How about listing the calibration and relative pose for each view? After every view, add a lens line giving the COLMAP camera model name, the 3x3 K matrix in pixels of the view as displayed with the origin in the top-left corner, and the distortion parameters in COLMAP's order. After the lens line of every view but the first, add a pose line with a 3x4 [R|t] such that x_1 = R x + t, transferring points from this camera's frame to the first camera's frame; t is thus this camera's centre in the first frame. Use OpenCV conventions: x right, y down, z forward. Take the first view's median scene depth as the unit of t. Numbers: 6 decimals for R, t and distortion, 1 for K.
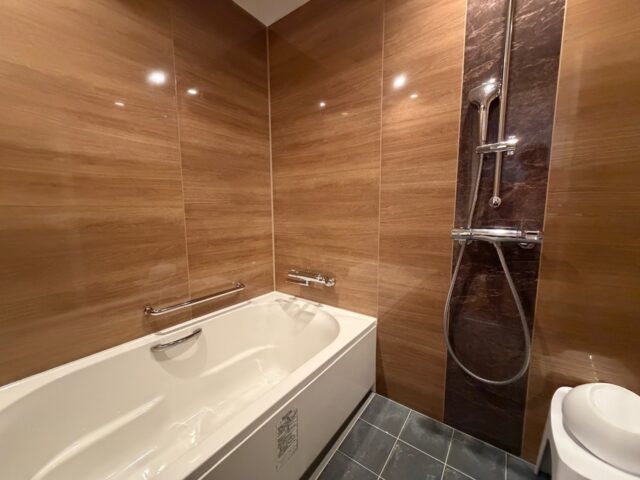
lens RADIAL K [[251.2, 0, 319.9], [0, 251.2, 240.5], [0, 0, 1]] dist [0.000795, 0.000520]
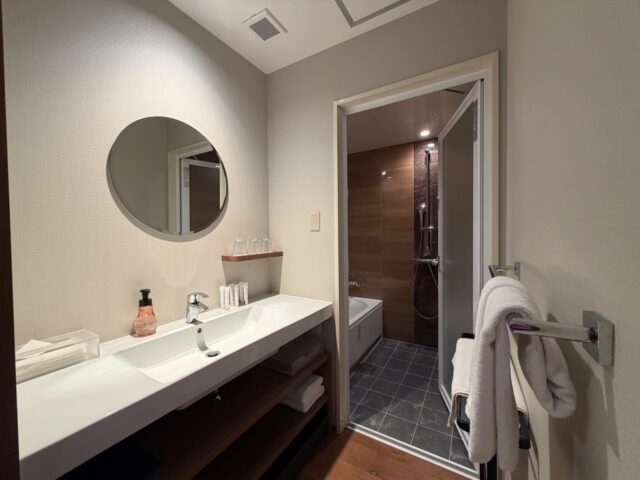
lens RADIAL K [[251.2, 0, 320.6], [0, 251.2, 238.0], [0, 0, 1]] dist [0.000795, 0.000520]
pose [[0.993394, 0.004920, 0.114648, -0.623760], [0.008930, 0.992737, -0.119976, 0.040215], [-0.114405, 0.120208, 0.986135, -1.279960]]
